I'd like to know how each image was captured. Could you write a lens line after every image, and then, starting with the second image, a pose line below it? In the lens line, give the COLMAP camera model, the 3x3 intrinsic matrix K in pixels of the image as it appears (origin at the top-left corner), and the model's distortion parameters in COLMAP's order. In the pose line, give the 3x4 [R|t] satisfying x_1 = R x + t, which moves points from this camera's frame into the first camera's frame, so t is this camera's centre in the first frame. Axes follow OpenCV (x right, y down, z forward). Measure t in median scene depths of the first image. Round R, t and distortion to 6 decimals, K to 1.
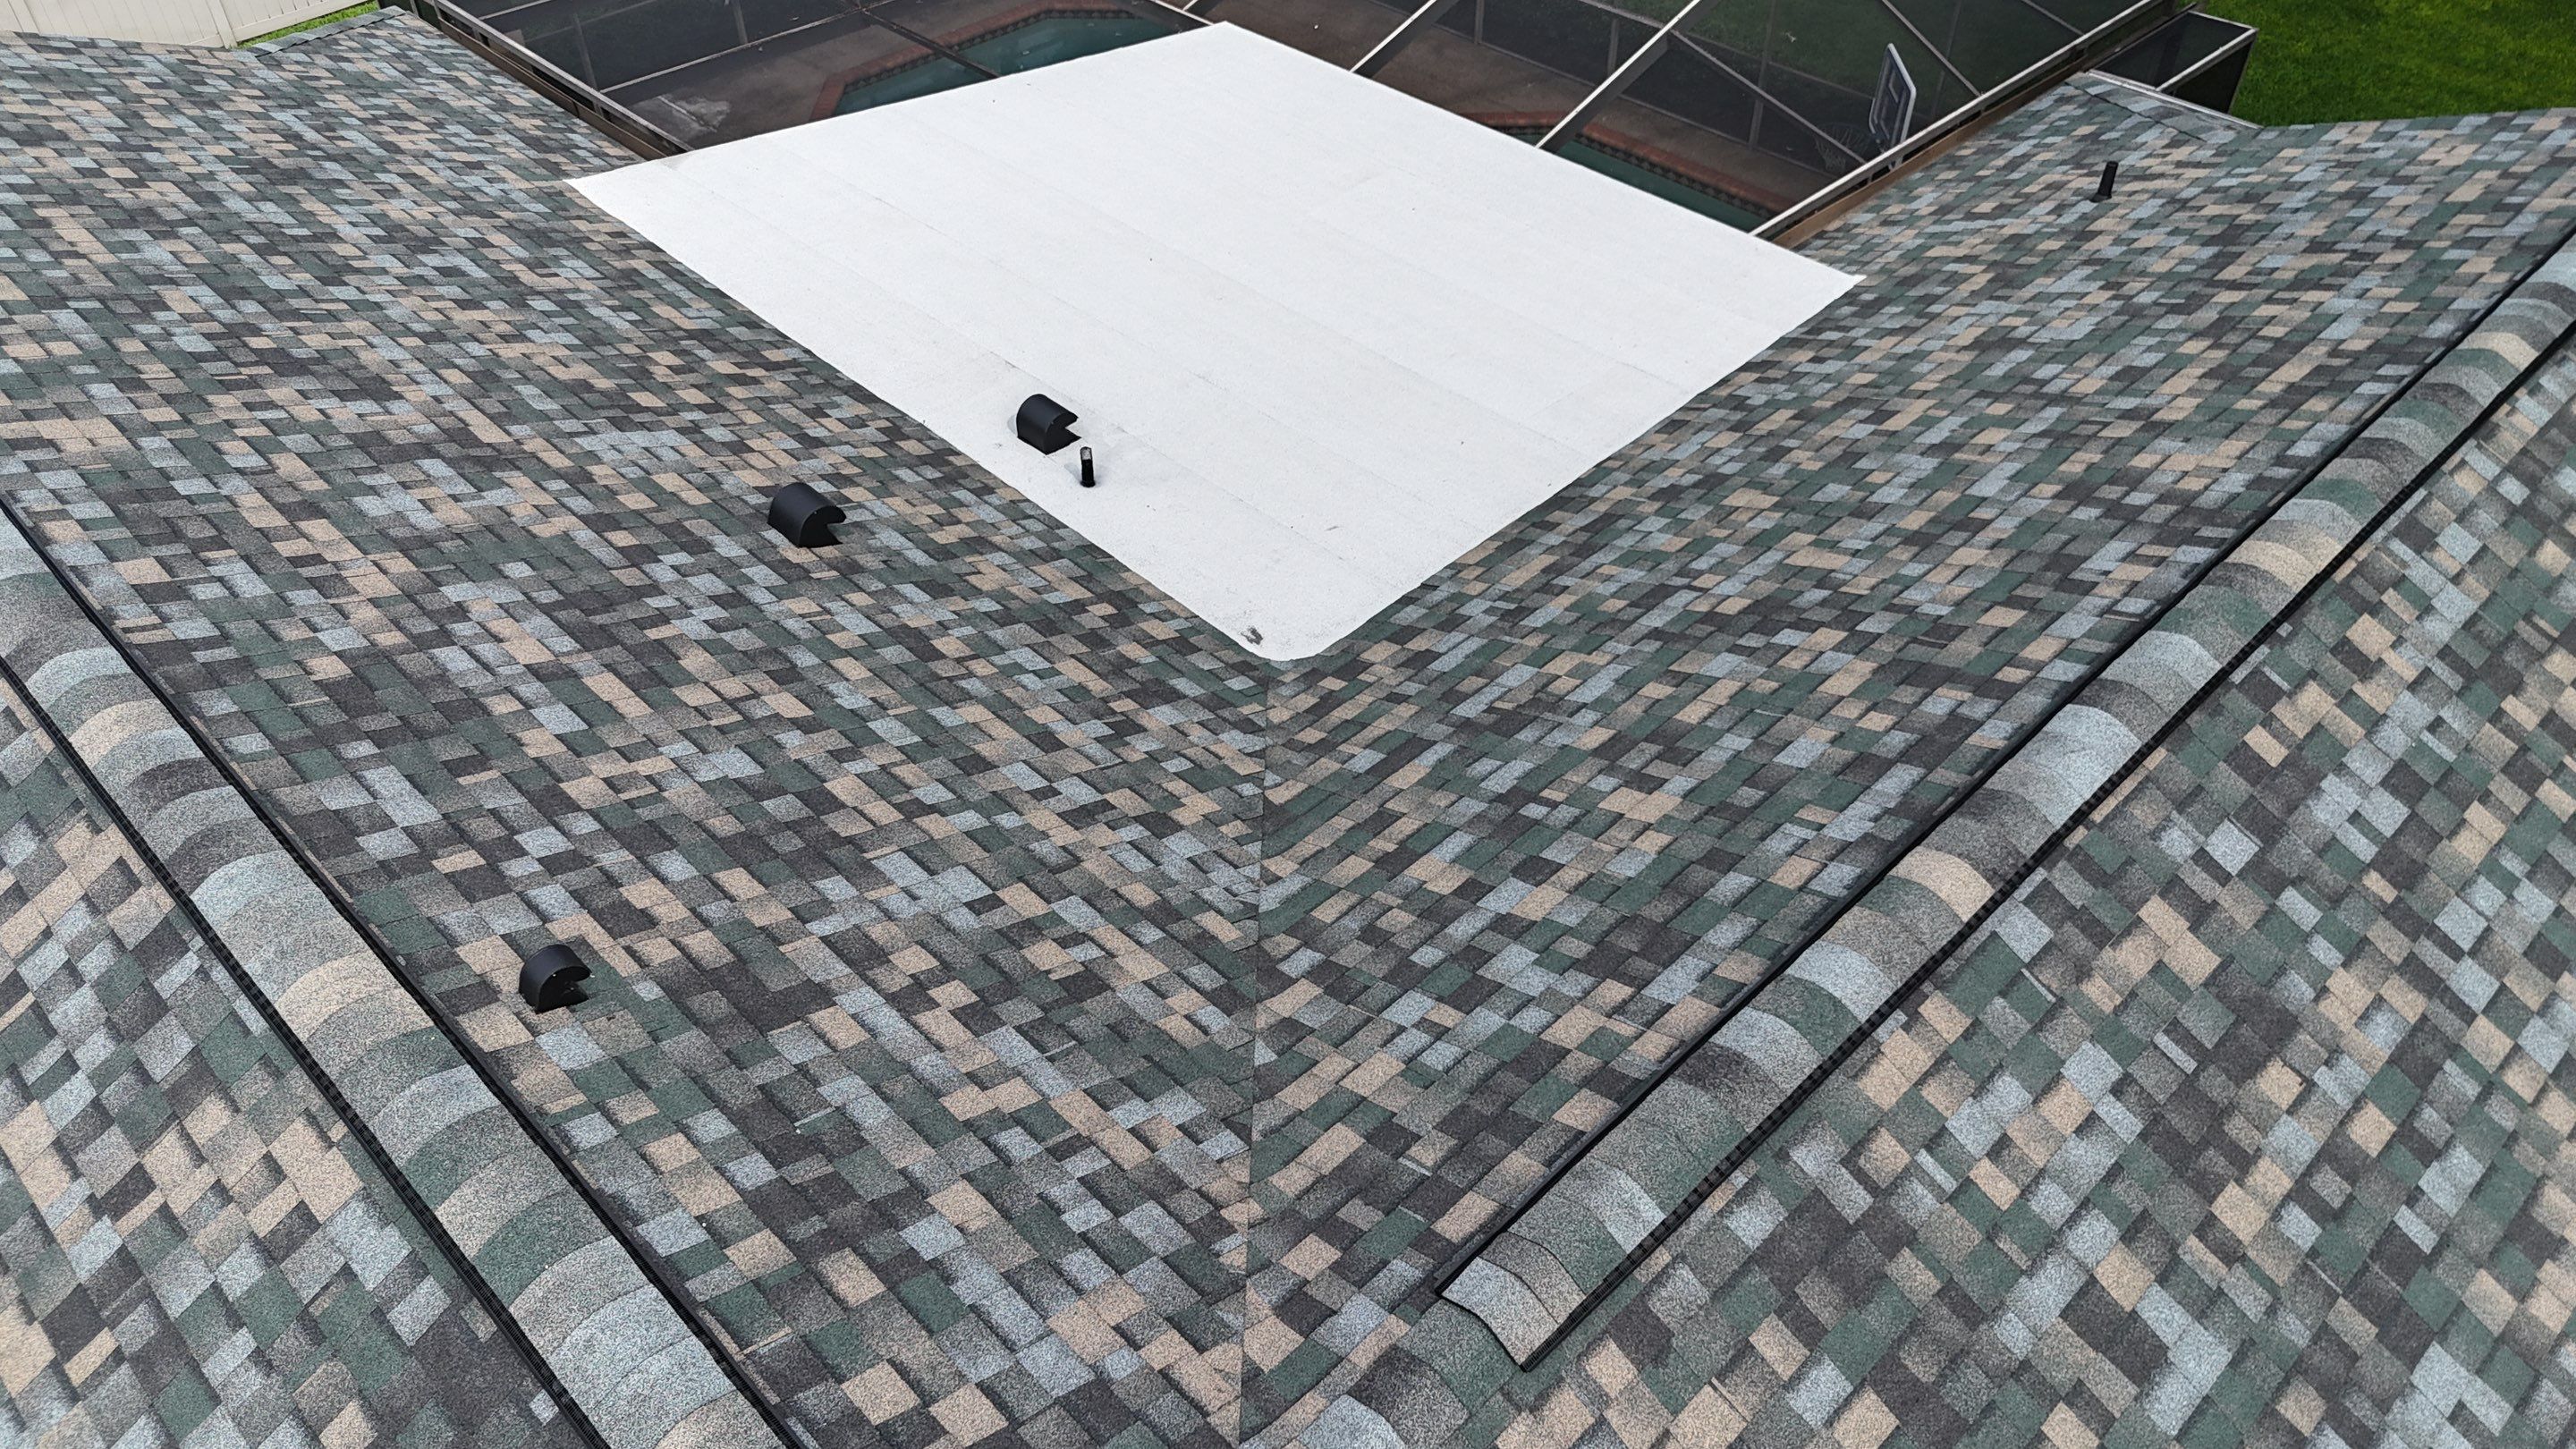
lens RADIAL K [[1890.4, 0, 1287.1], [0, 1890.4, 725.0], [0, 0, 1]] dist [0.080883, -0.089096]
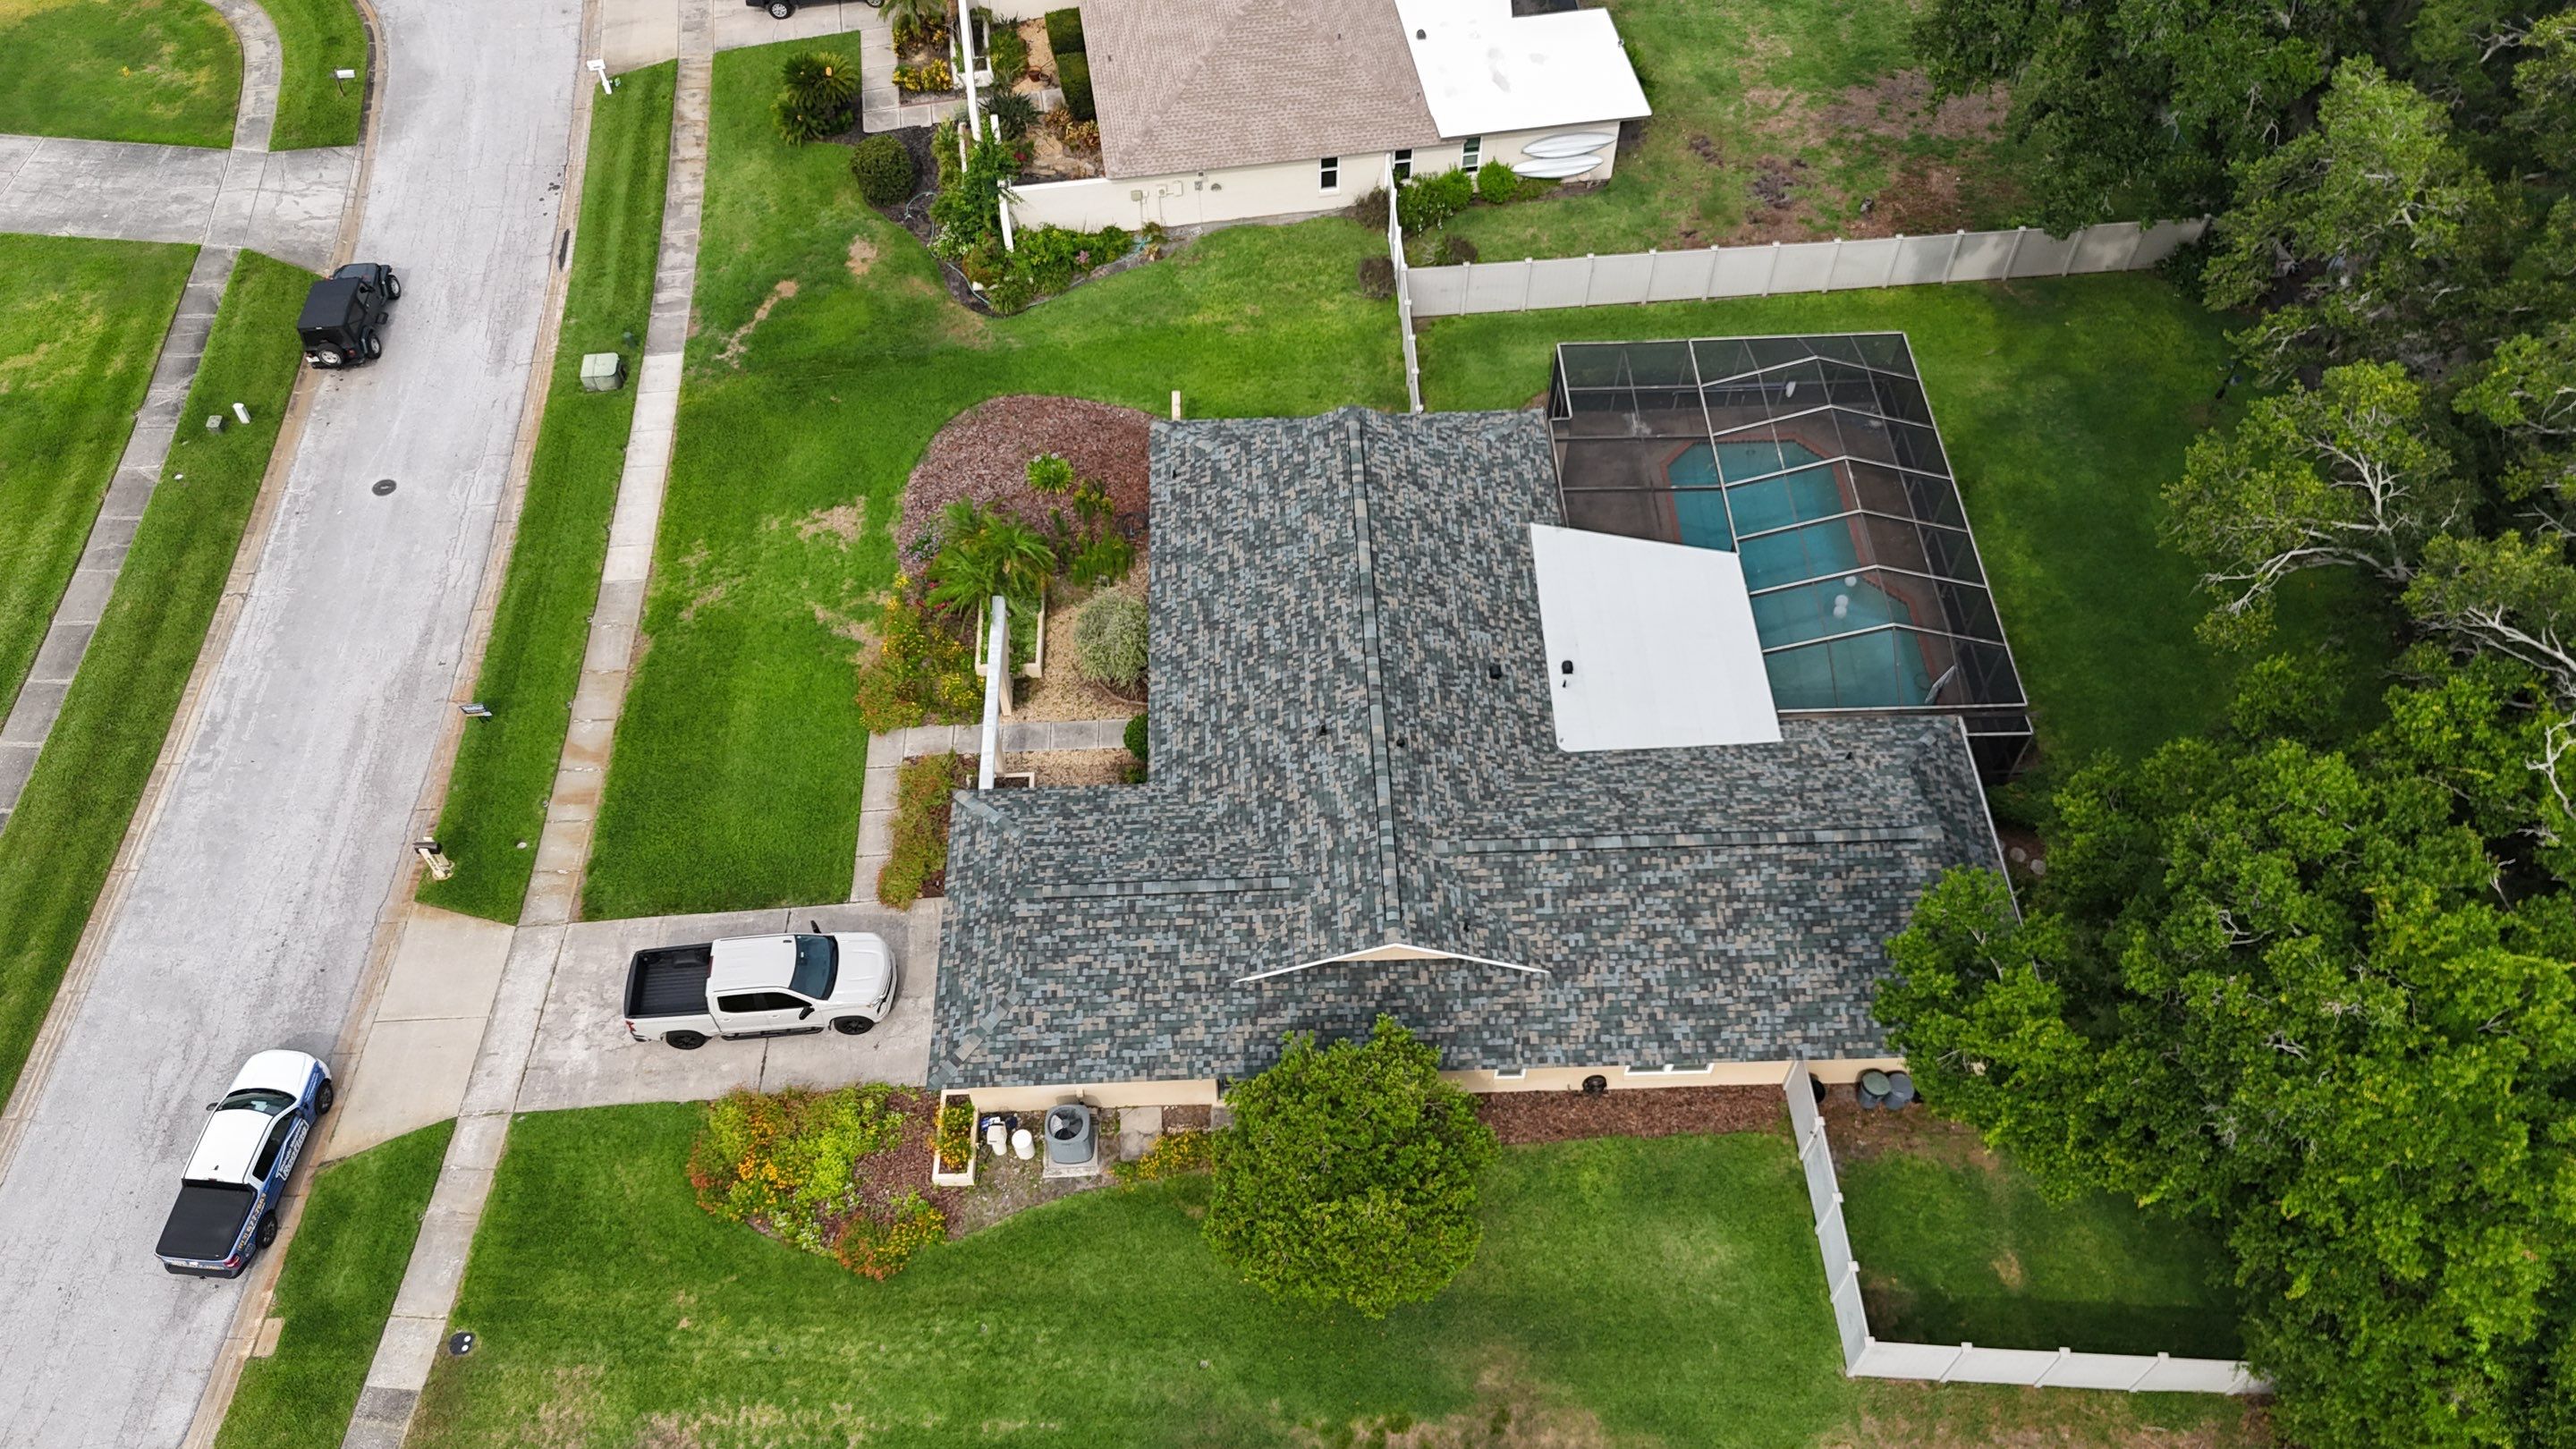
lens RADIAL K [[1890.4, 0, 1276.4], [0, 1890.4, 719.7], [0, 0, 1]] dist [0.080883, -0.089096]
pose [[0.735847, 0.547813, -0.398034, 1.679248], [-0.460903, 0.835825, 0.298271, -1.500167], [0.496083, -0.036027, 0.867527, -4.413982]]
